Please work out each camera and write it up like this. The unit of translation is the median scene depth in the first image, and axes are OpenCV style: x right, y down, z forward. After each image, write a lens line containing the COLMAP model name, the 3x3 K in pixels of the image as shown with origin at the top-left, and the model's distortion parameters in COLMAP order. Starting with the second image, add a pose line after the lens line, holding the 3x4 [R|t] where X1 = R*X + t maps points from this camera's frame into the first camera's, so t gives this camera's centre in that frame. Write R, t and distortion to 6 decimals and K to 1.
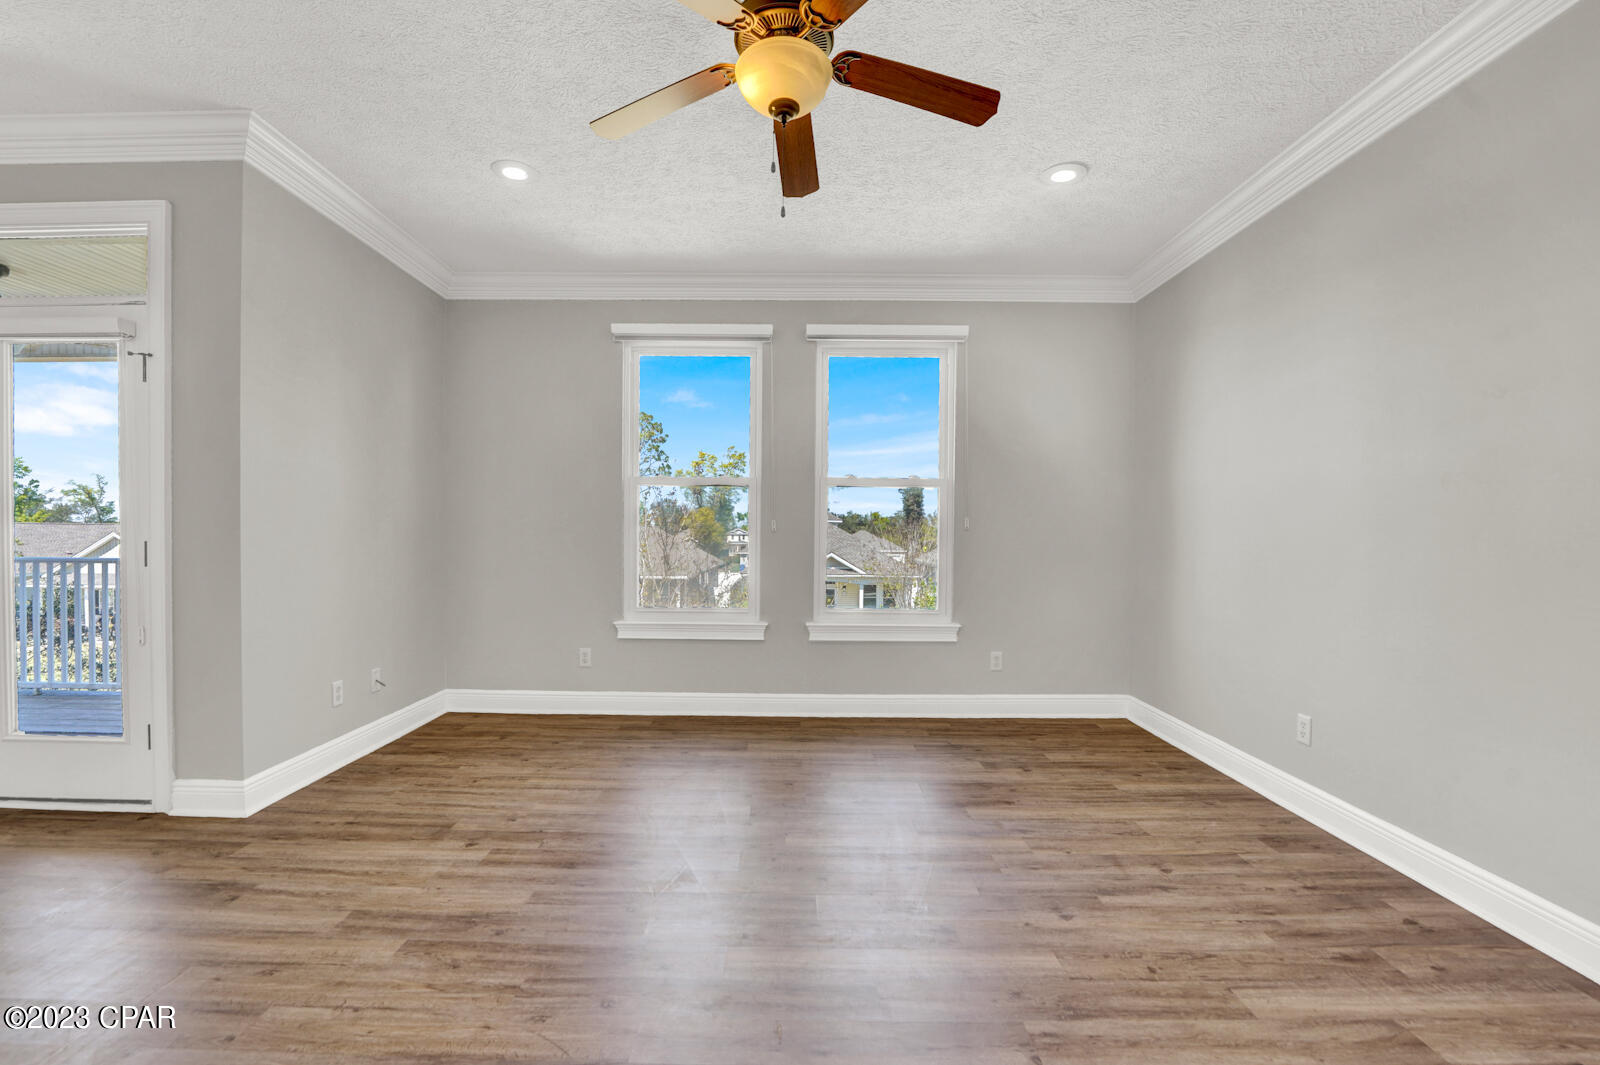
lens RADIAL K [[694.5, 0, 813.7], [0, 694.5, 536.8], [0, 0, 1]] dist [-0.024020, 0.000961]
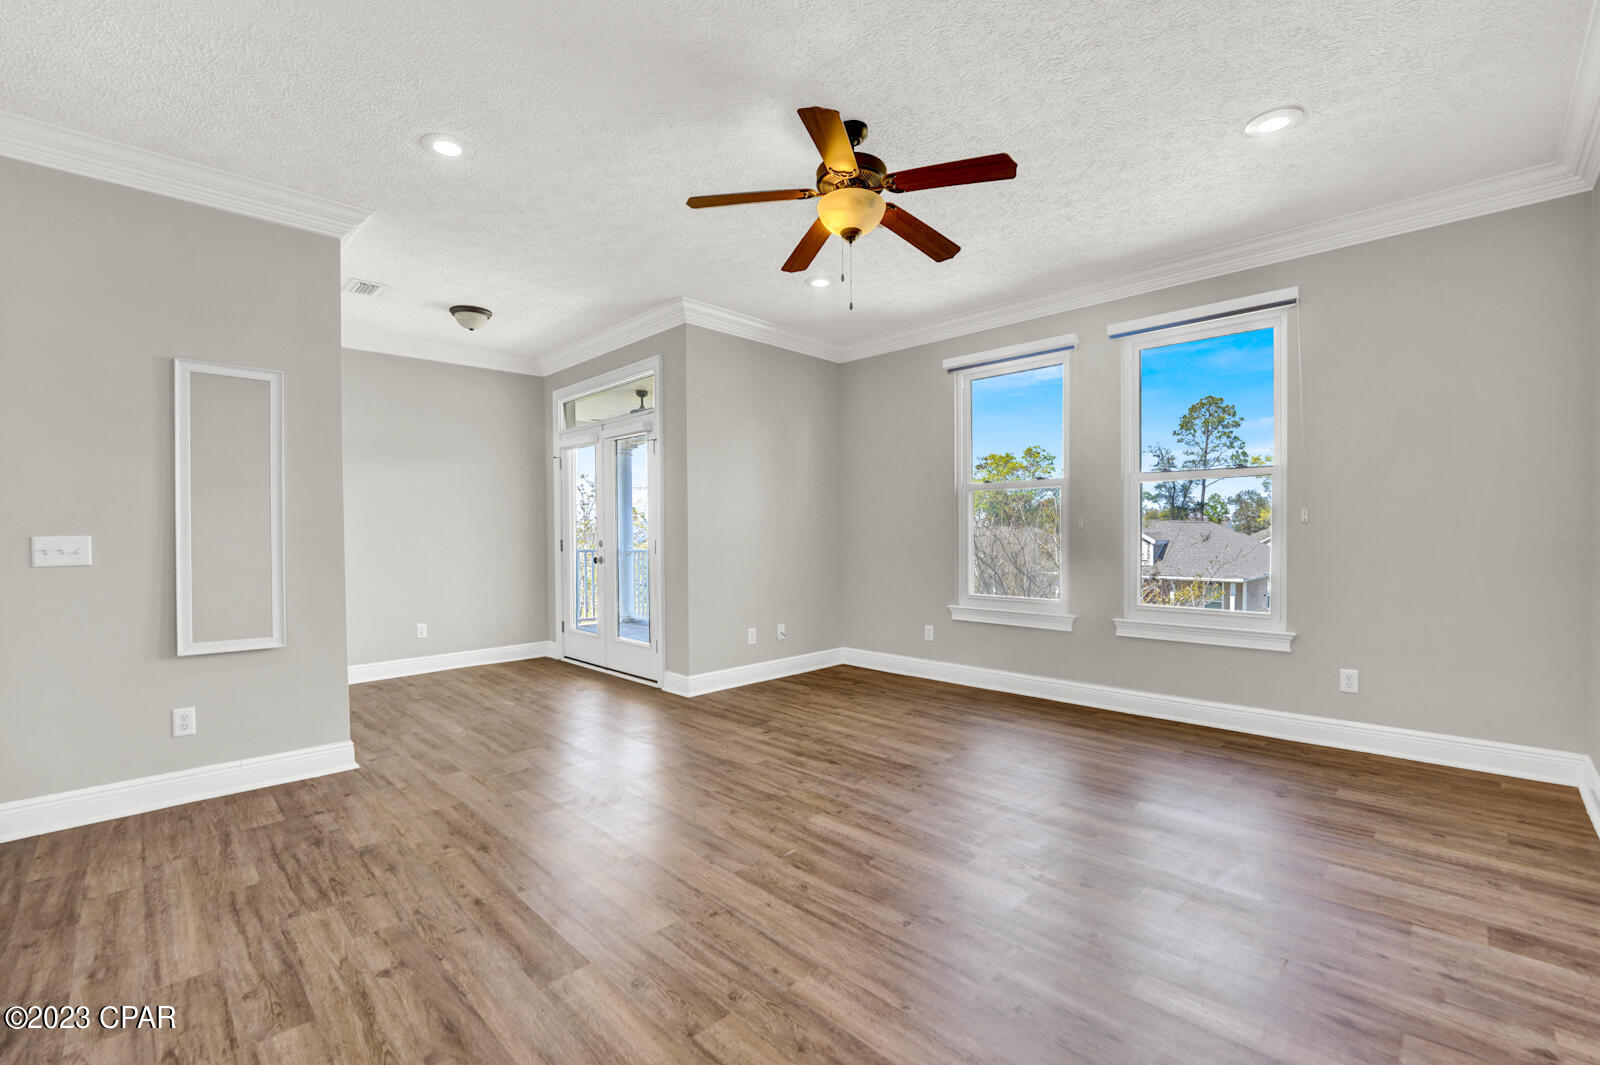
lens RADIAL K [[694.5, 0, 813.7], [0, 694.5, 536.8], [0, 0, 1]] dist [-0.024020, 0.000961]
pose [[0.715091, -0.008287, -0.698982, 0.576365], [0.009567, 0.999952, -0.002067, 0.004050], [0.698966, -0.005209, 0.715136, -0.045779]]
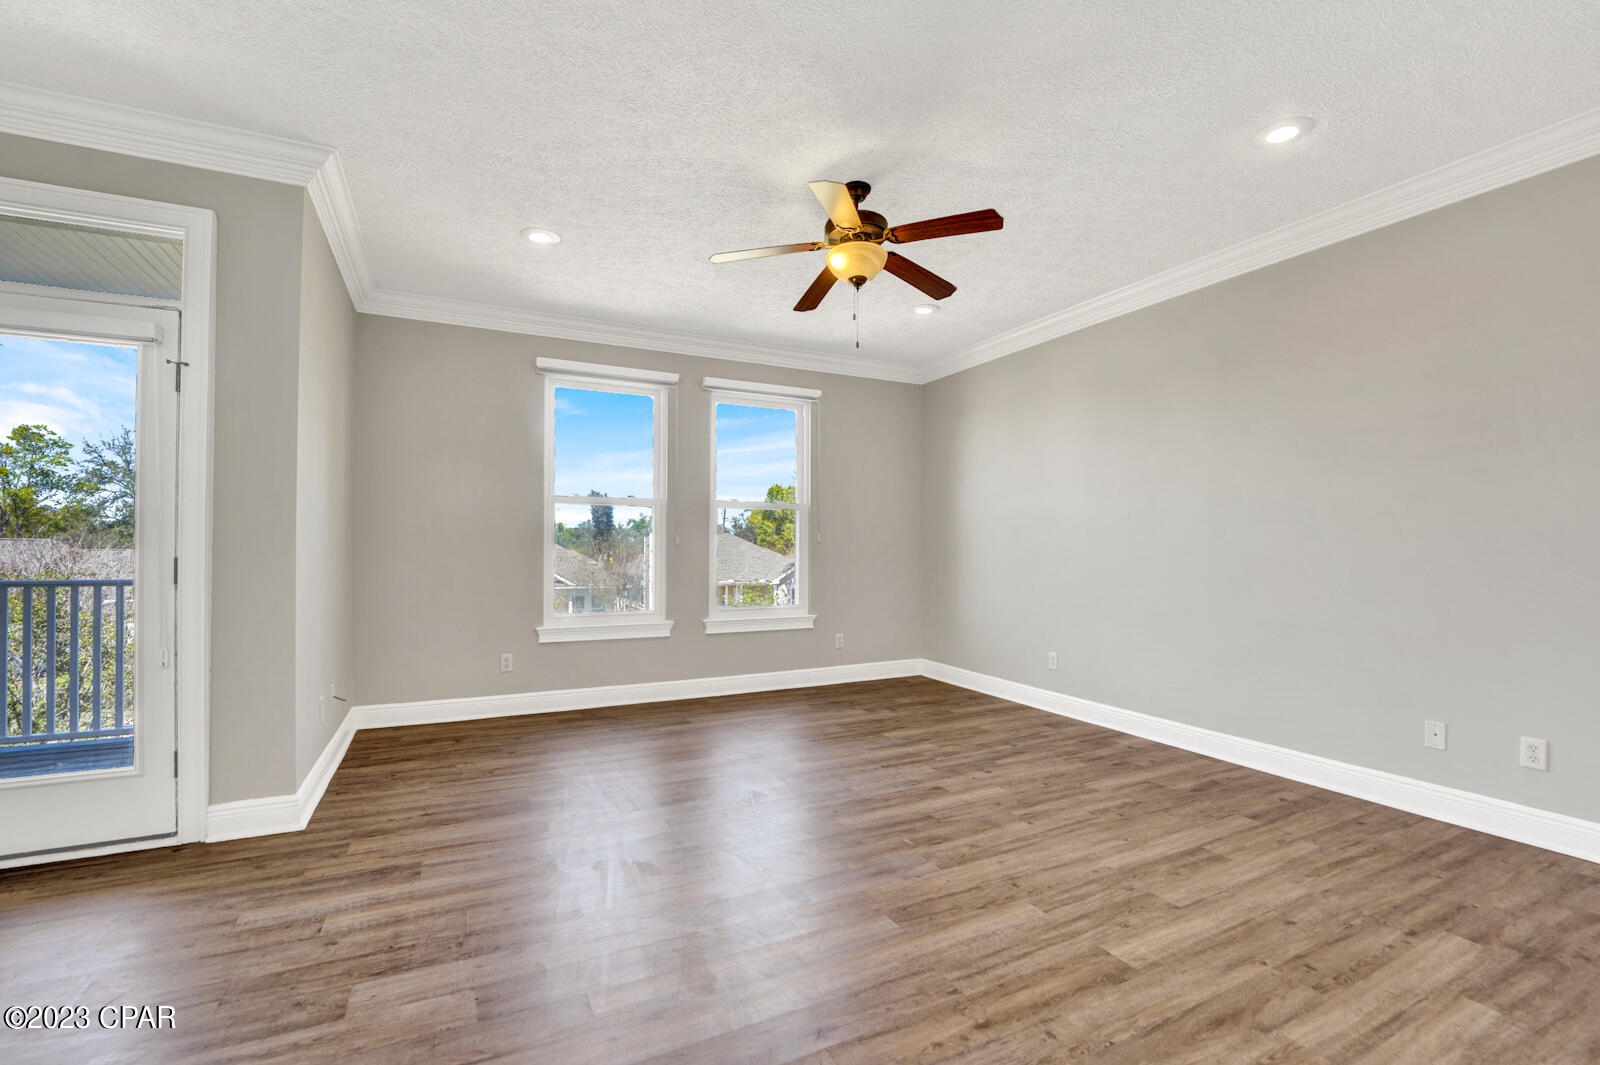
lens RADIAL K [[657.0, 0, 824.8], [0, 657.0, 535.8], [0, 0, 1]] dist [-0.022702, 0.000085]
pose [[0.893185, 0.001712, 0.449687, -0.508833], [0.006331, 0.999846, -0.016381, -0.004891], [-0.449646, 0.017478, 0.893036, -0.192906]]
